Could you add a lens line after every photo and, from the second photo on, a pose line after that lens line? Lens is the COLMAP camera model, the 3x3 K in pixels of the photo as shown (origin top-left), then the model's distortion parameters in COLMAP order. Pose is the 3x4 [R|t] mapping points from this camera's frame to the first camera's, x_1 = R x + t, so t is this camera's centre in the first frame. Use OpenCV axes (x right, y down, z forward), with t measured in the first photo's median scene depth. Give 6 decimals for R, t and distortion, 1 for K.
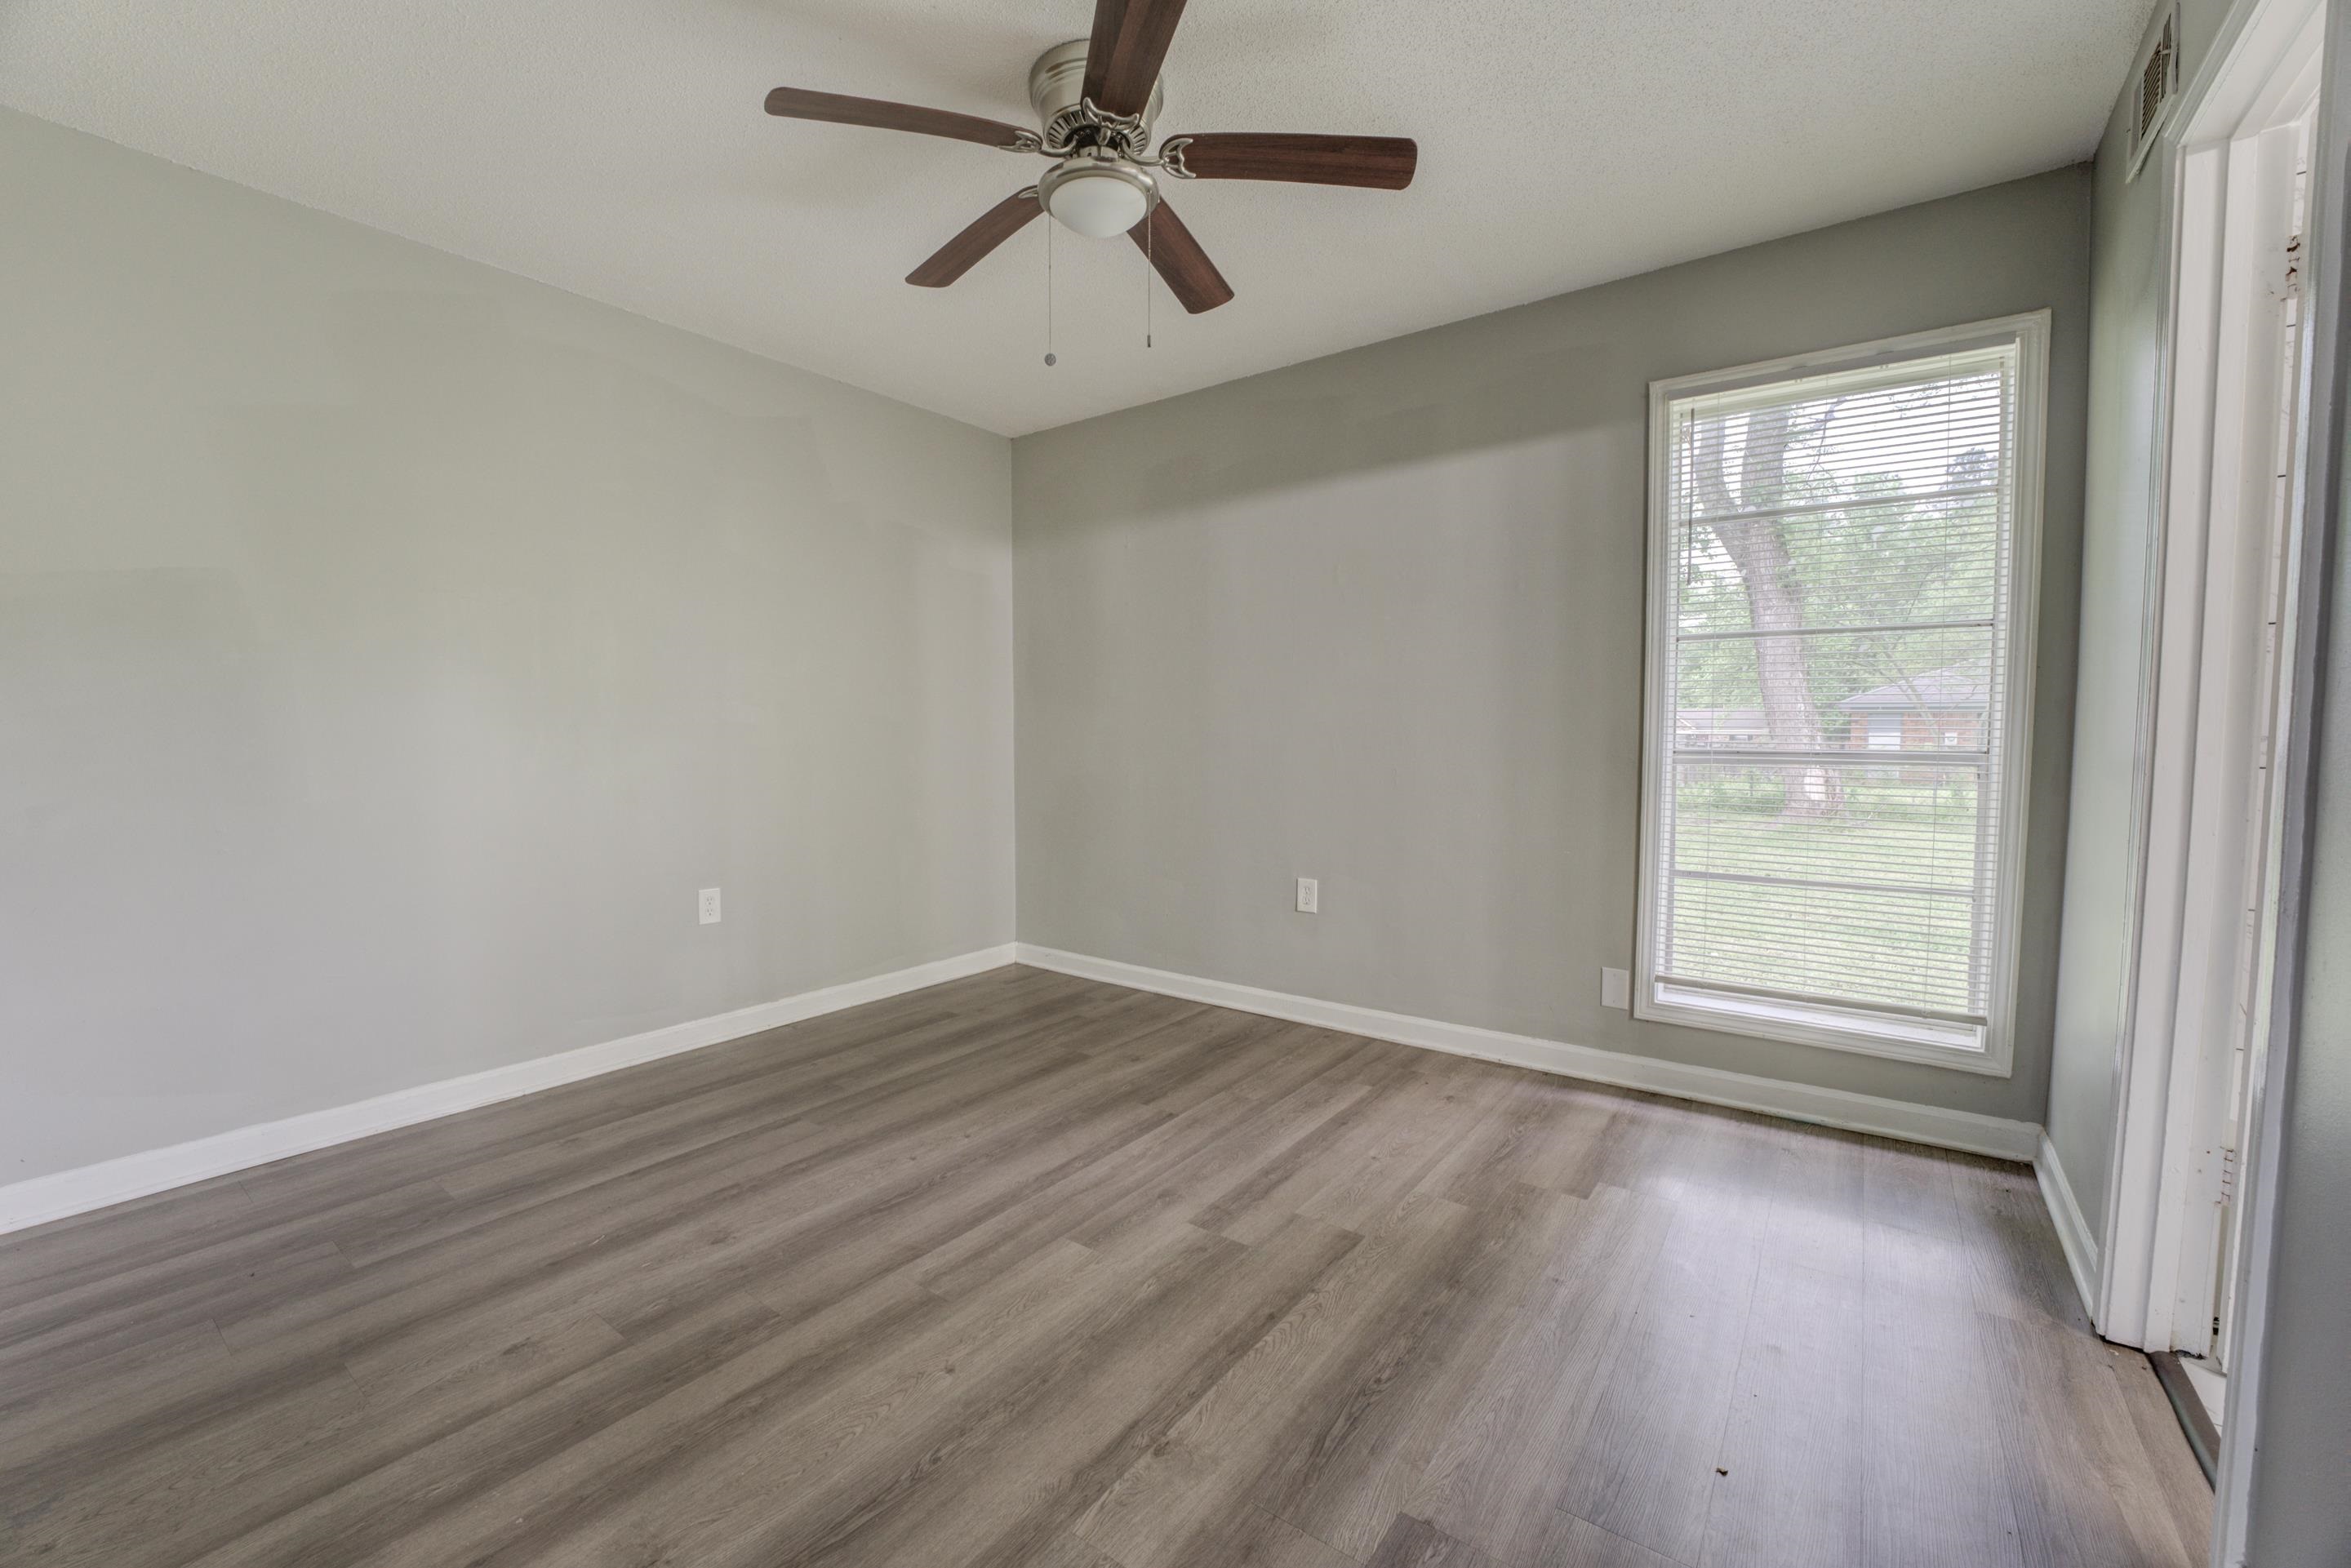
lens RADIAL K [[948.9, 0, 1168.2], [0, 948.9, 786.3], [0, 0, 1]] dist [-0.028348, 0.002981]
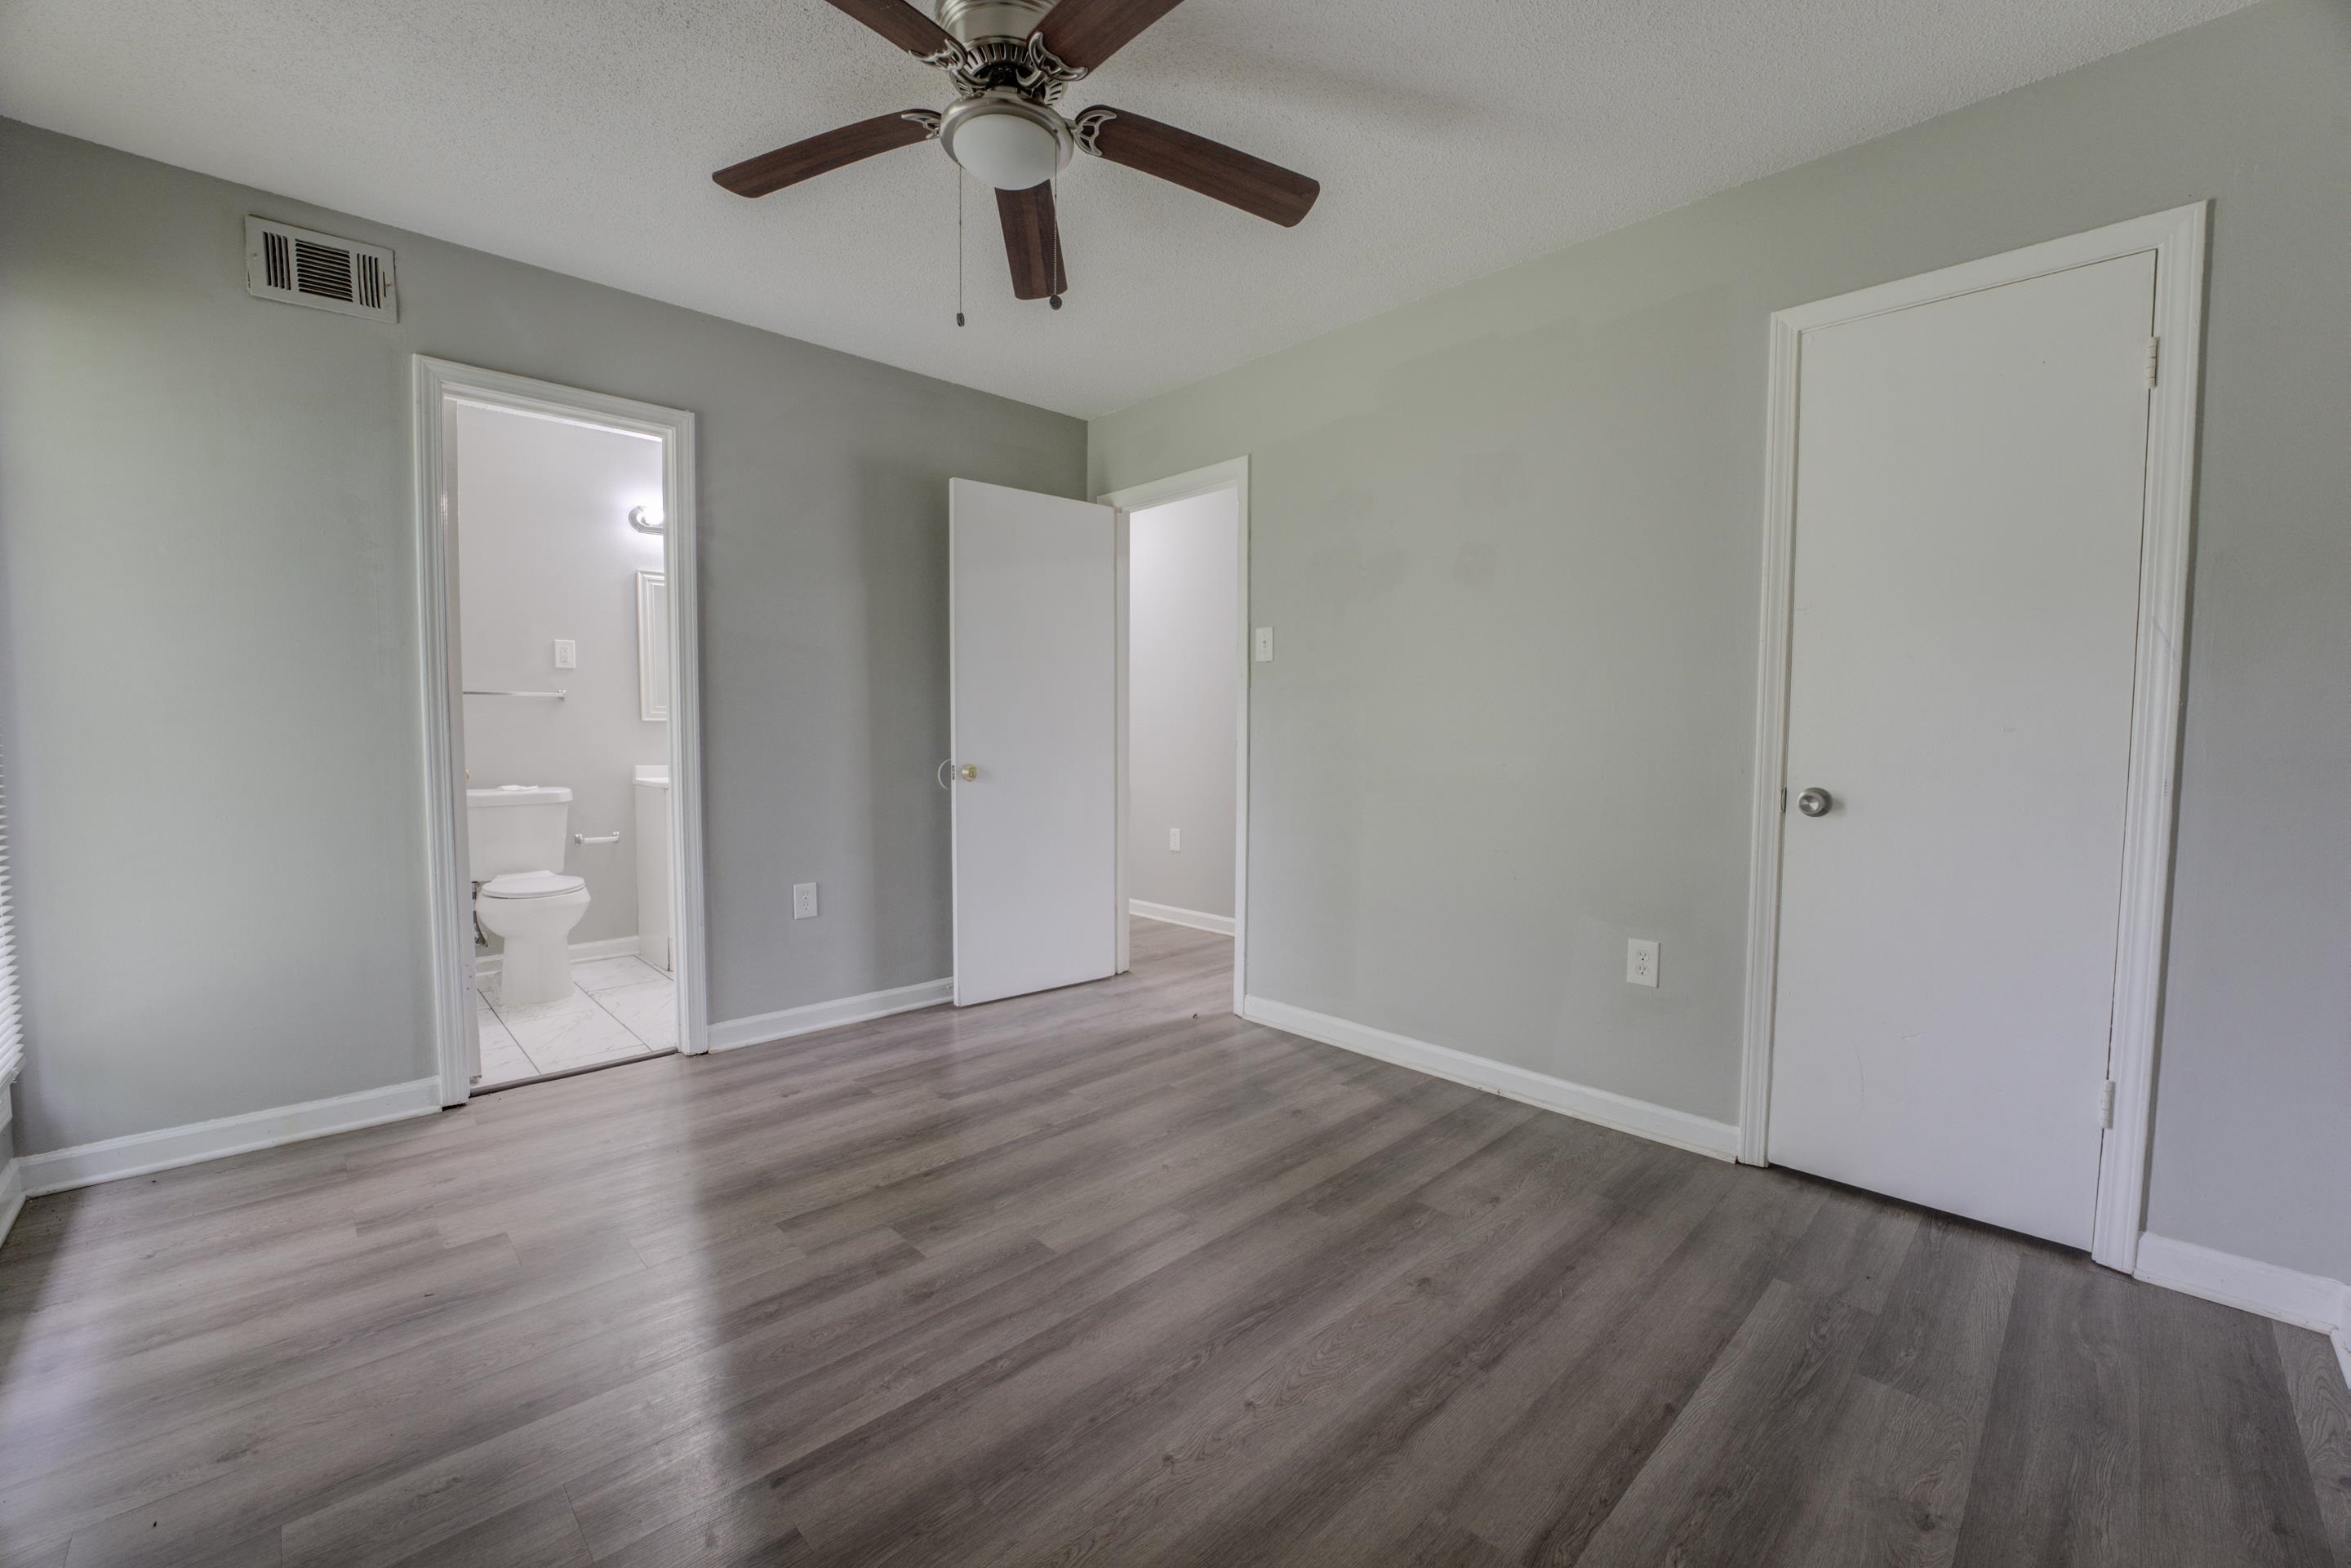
lens RADIAL K [[948.9, 0, 1168.2], [0, 948.9, 786.3], [0, 0, 1]] dist [-0.028348, 0.002981]
pose [[-0.985668, -0.012298, 0.168251, -0.373529], [0.007455, 0.993189, 0.116273, -0.107165], [-0.168535, 0.115861, -0.978863, 1.854249]]
